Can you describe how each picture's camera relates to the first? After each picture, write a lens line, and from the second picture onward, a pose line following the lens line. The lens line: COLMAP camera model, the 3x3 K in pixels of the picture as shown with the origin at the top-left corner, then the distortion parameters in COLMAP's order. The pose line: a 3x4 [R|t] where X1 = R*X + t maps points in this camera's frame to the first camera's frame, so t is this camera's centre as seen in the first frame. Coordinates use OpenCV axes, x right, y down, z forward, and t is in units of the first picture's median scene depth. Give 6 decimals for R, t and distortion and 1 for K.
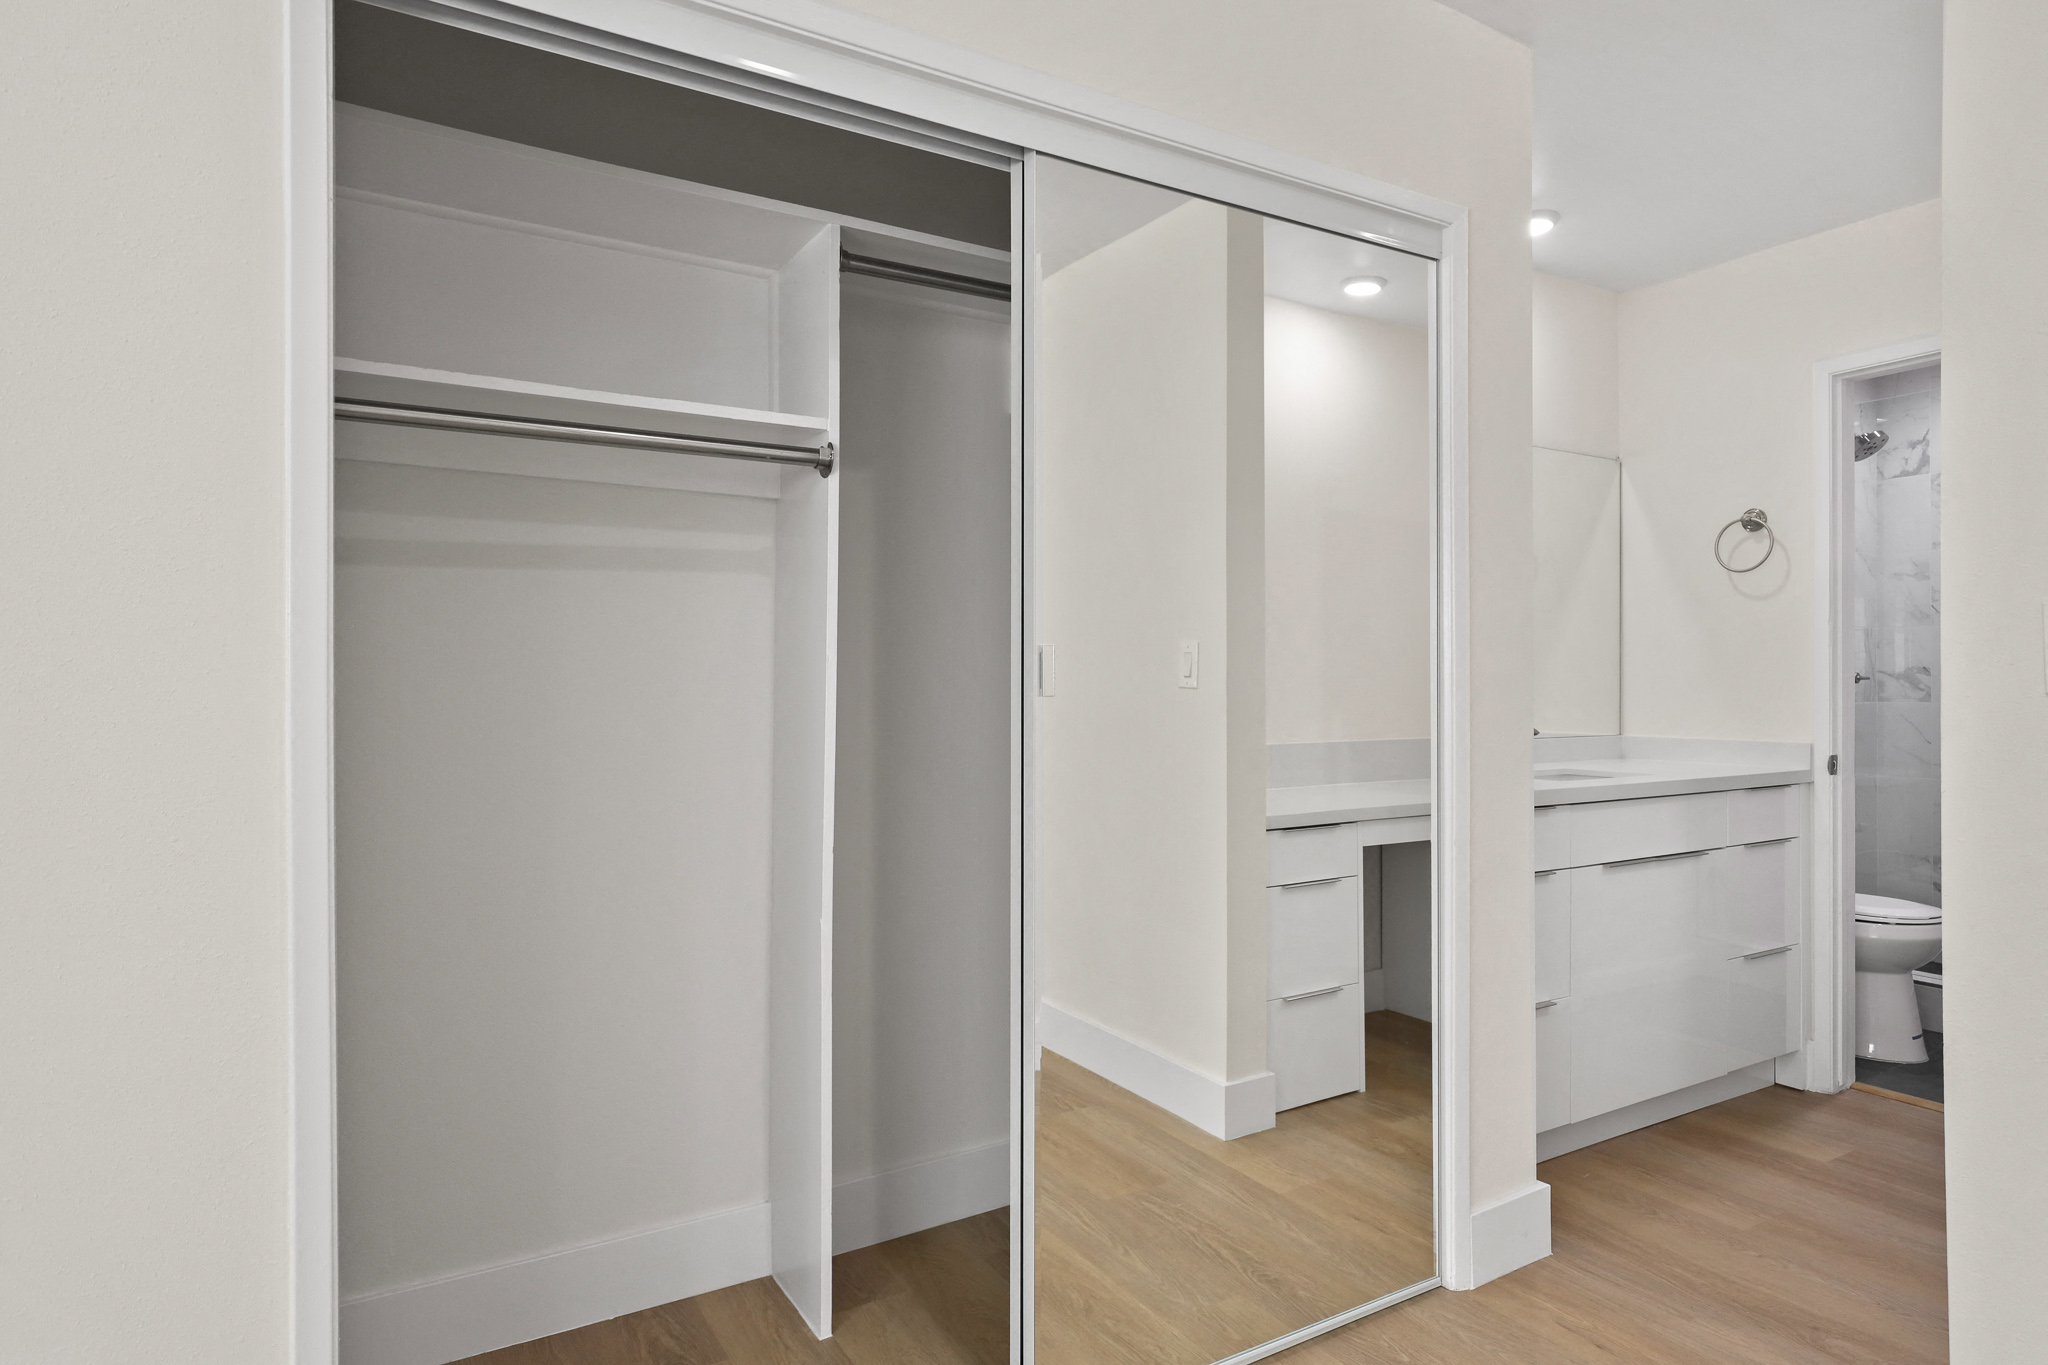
lens RADIAL K [[1159.1, 0, 1015.0], [0, 1159.1, 686.4], [0, 0, 1]] dist [0.005749, 0.001672]
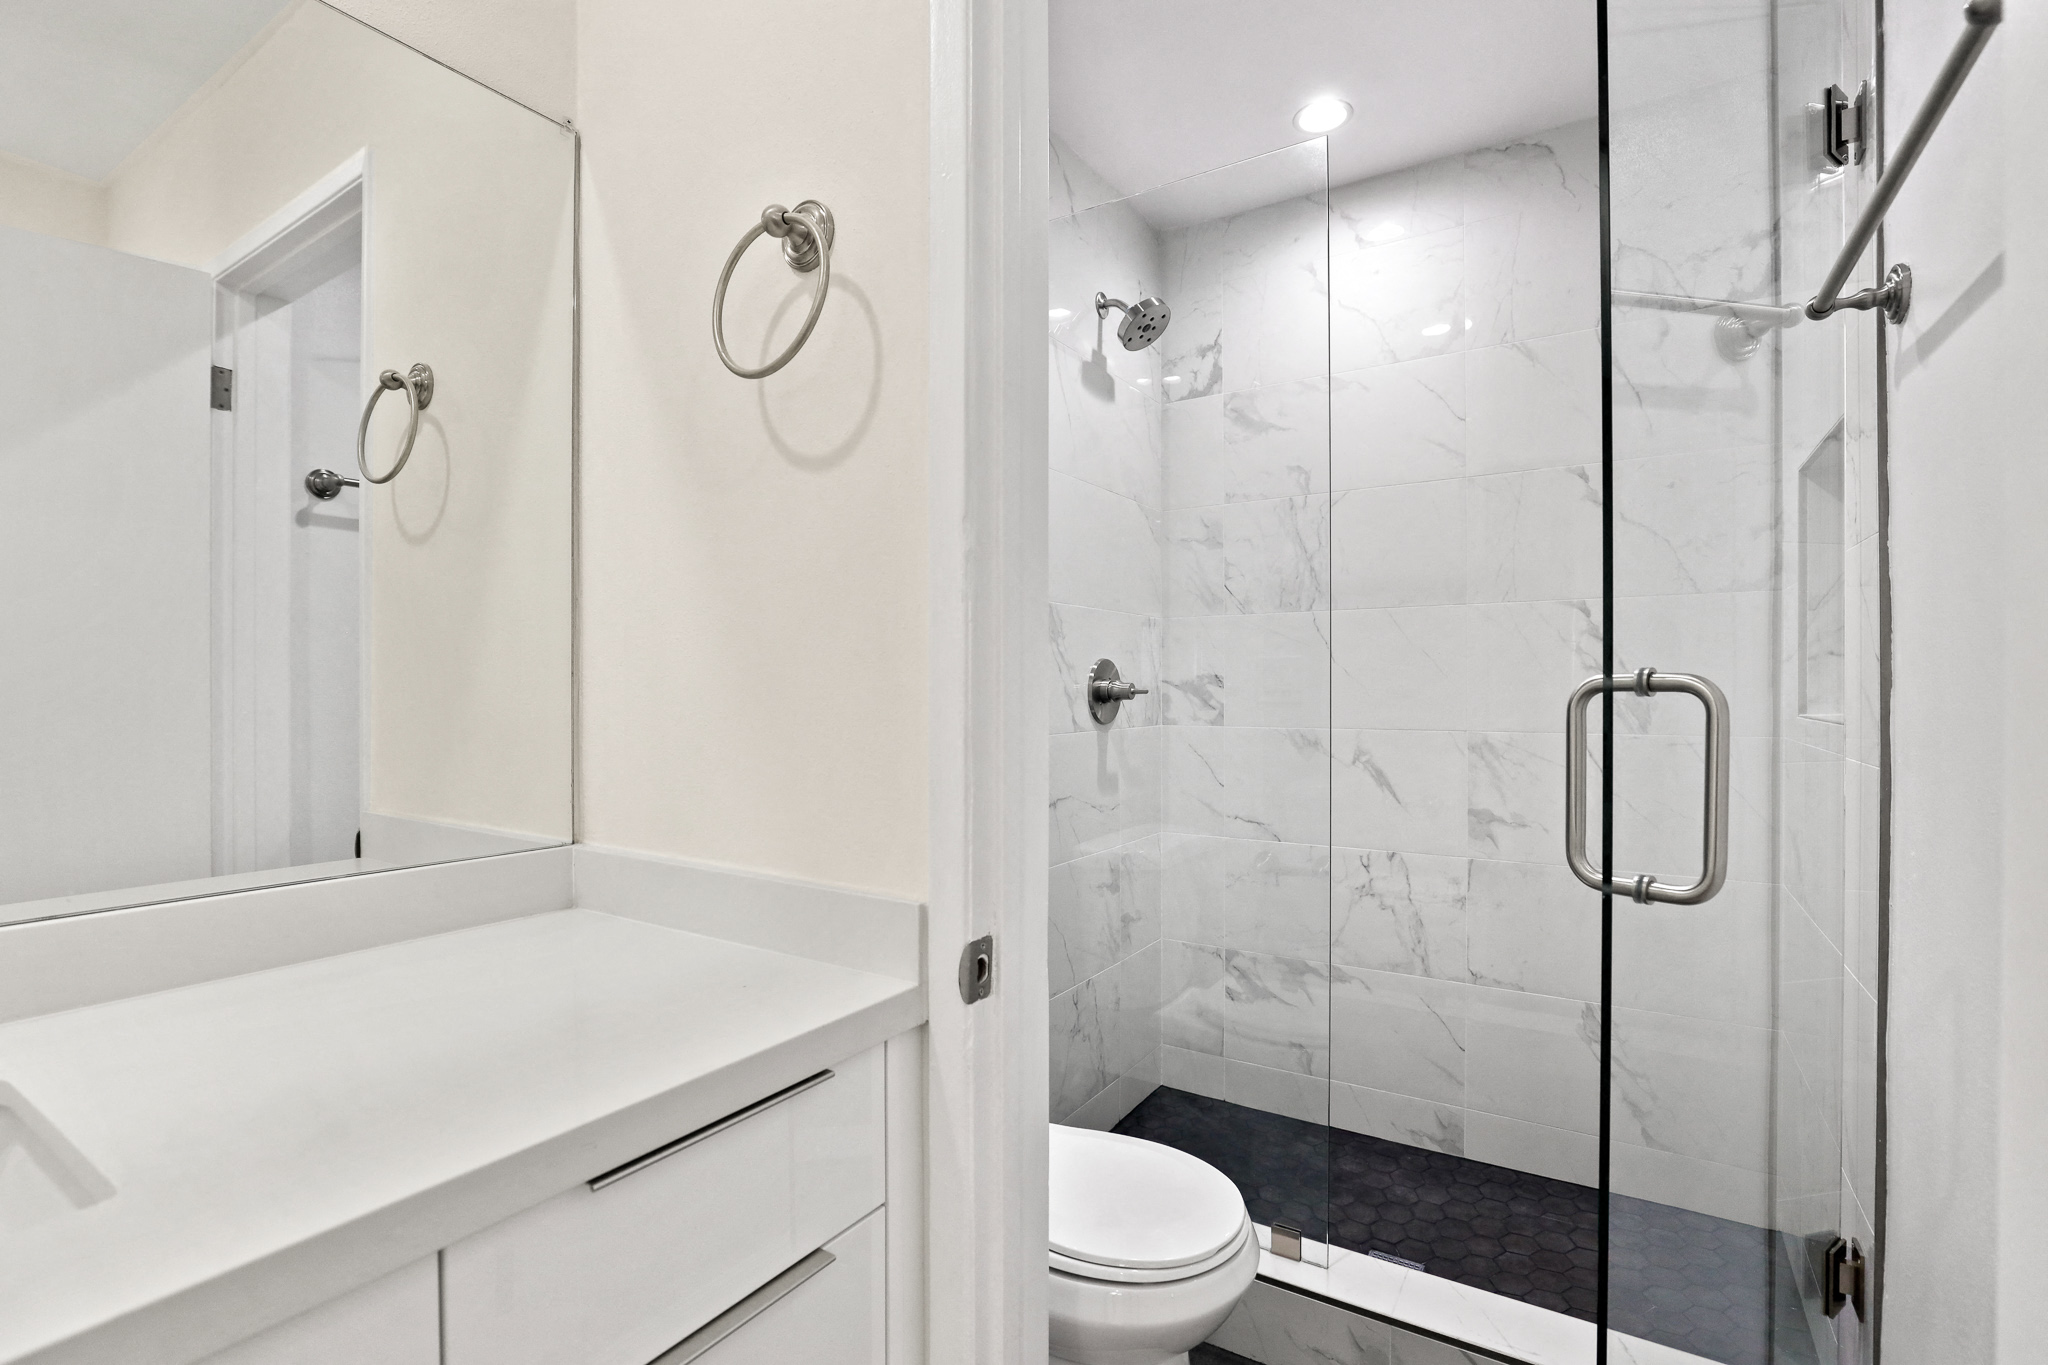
lens RADIAL K [[931.5, 0, 1027.4], [0, 931.5, 687.1], [0, 0, 1]] dist [-0.016336, 0.000518]
pose [[0.897777, 0.002818, 0.440441, 0.439656], [-0.001698, 0.999994, -0.002937, -0.007642], [-0.440446, 0.001889, 0.897777, 0.556408]]
